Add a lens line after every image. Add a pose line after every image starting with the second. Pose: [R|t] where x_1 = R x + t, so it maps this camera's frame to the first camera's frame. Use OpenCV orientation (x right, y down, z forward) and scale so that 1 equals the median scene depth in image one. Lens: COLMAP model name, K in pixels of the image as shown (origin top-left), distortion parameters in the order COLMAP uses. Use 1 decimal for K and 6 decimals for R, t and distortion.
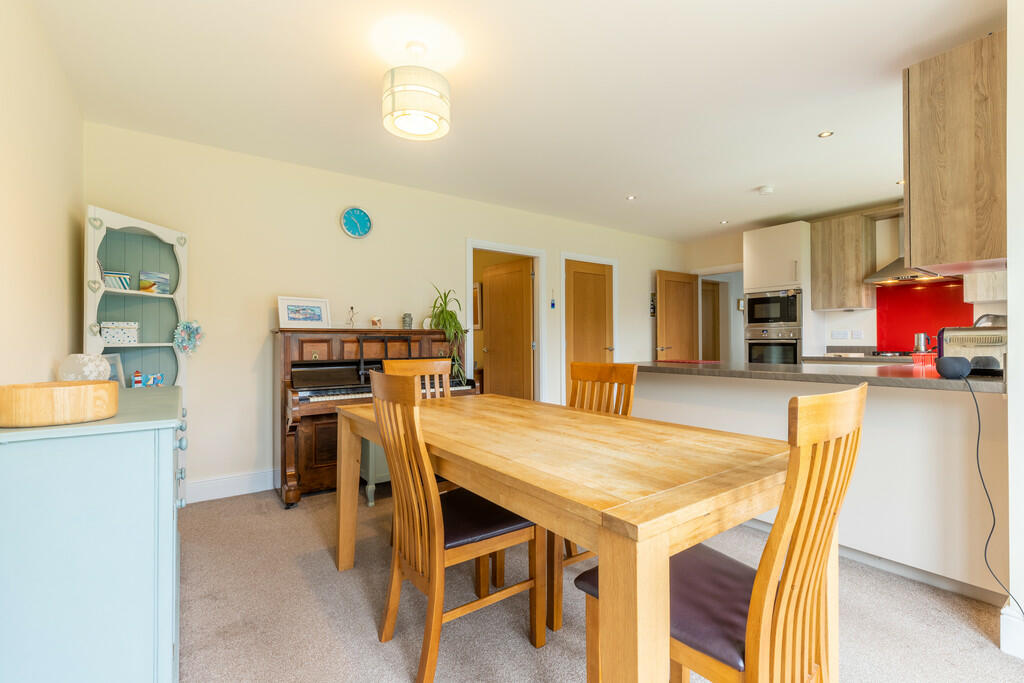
lens RADIAL K [[467.9, 0, 507.2], [0, 467.9, 339.6], [0, 0, 1]] dist [0.004116, 0.000000]
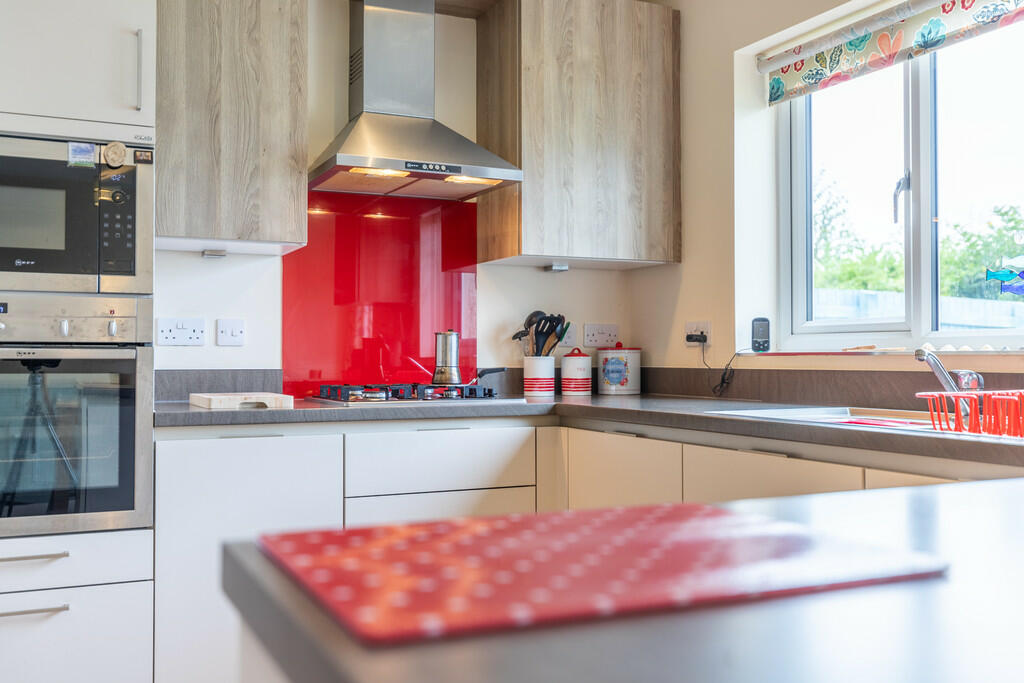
lens RADIAL K [[978.4, 0, 512.0], [0, 978.4, 341.5], [0, 0, 1]] dist [0.007919, 0.005543]
pose [[0.179933, 0.020618, 0.983463, 0.143945], [-0.005183, 0.999786, -0.020012, 0.006778], [-0.983665, -0.001497, 0.180002, 0.713523]]
